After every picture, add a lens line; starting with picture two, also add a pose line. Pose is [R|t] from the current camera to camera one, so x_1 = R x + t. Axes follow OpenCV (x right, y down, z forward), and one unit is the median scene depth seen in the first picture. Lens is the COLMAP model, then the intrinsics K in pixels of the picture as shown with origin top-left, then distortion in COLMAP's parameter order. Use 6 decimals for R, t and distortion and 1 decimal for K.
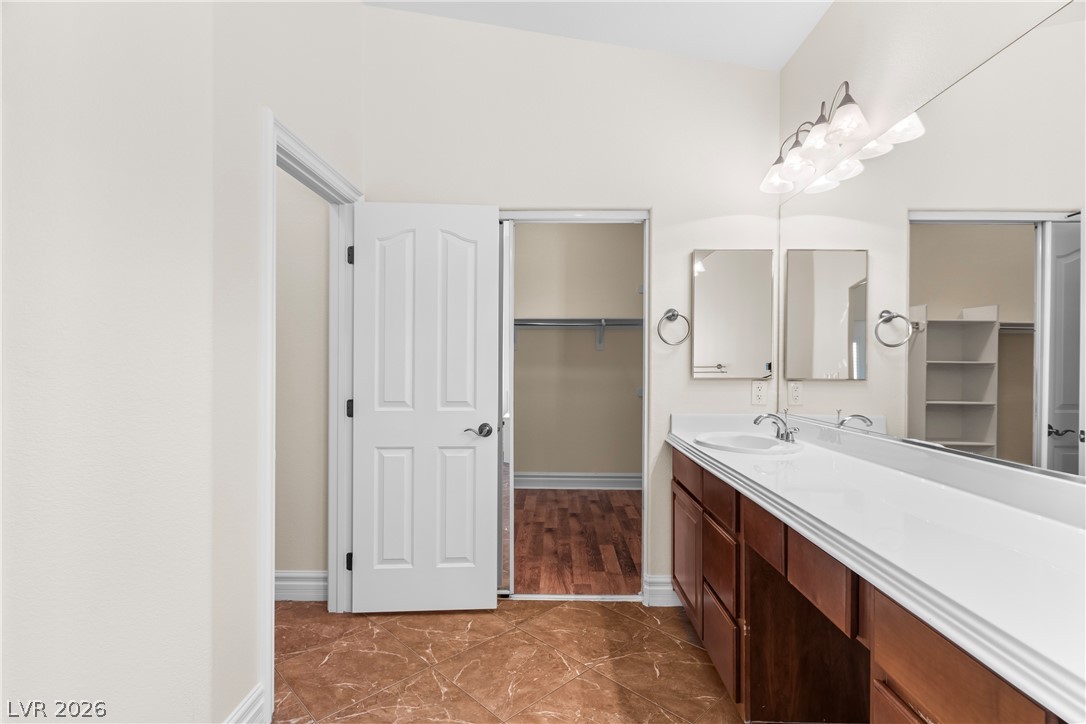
lens RADIAL K [[515.3, 0, 546.8], [0, 515.3, 365.7], [0, 0, 1]] dist [0.001074, -0.001608]
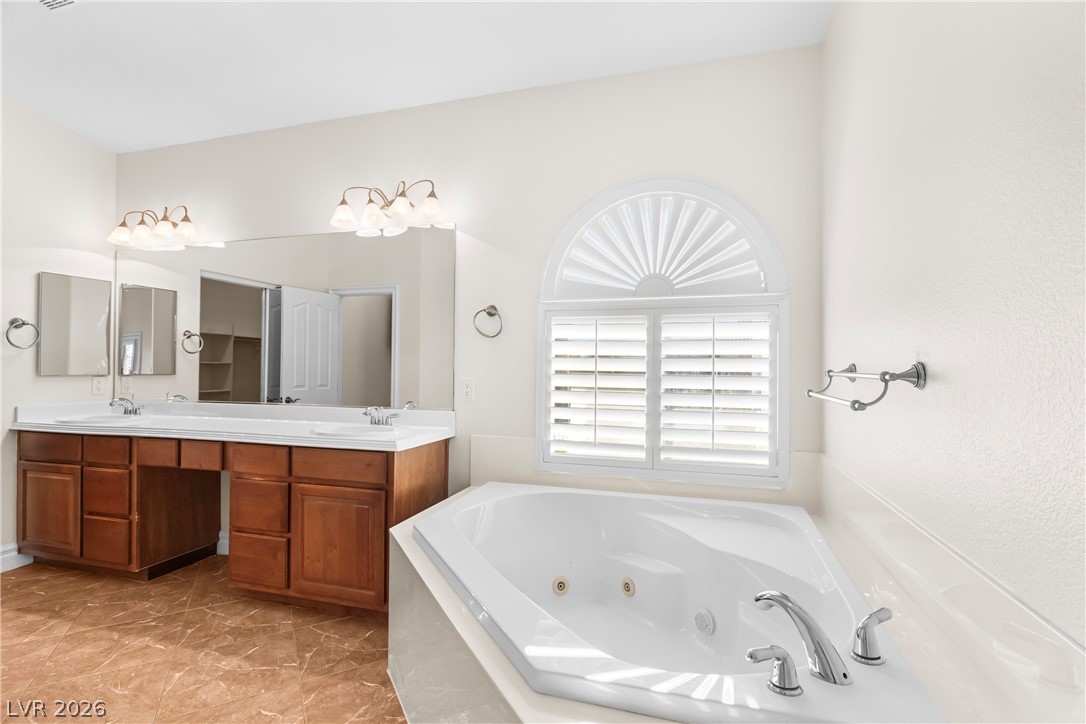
lens RADIAL K [[515.3, 0, 543.1], [0, 515.3, 361.2], [0, 0, 1]] dist [0.001074, -0.001608]
pose [[0.276408, 0.006970, 0.961015, -0.568277], [-0.000492, 0.999975, -0.007111, -0.001503], [-0.961040, 0.001493, 0.276404, -0.497339]]
